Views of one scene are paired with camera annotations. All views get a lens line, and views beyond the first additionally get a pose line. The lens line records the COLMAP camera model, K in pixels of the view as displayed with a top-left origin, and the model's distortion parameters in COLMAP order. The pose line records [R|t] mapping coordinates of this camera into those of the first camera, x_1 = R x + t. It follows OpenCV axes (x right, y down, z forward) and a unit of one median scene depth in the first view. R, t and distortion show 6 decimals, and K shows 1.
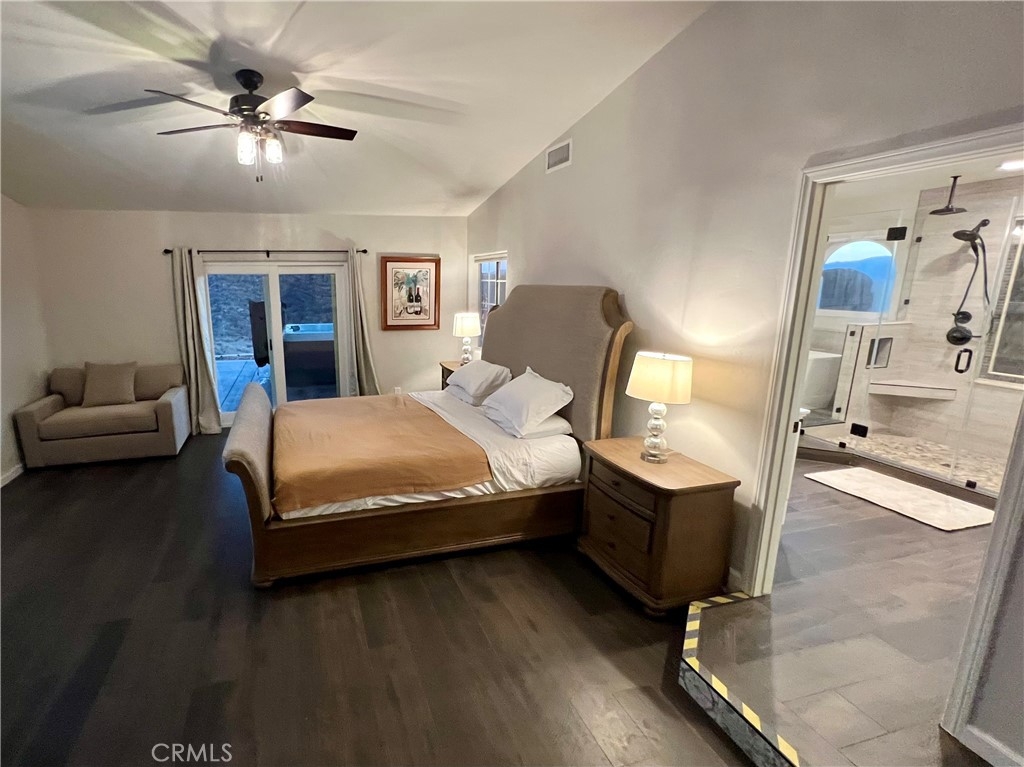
lens RADIAL K [[440.1, 0, 513.1], [0, 440.1, 377.9], [0, 0, 1]] dist [-0.000340, 0.000253]
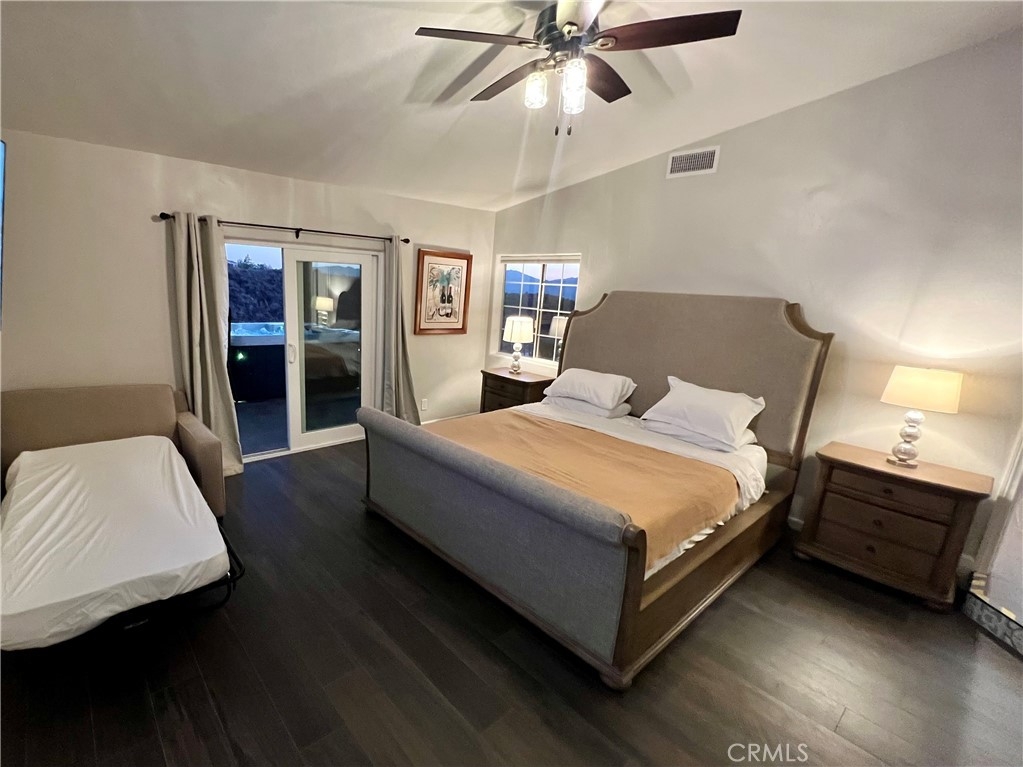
lens RADIAL K [[412.2, 0, 509.9], [0, 412.2, 386.2], [0, 0, 1]] dist [0.003020, -0.000207]
pose [[0.937161, -0.035425, 0.347095, -0.405240], [0.026285, 0.999174, 0.031005, -0.026793], [-0.347907, -0.019933, 0.937317, 0.173117]]
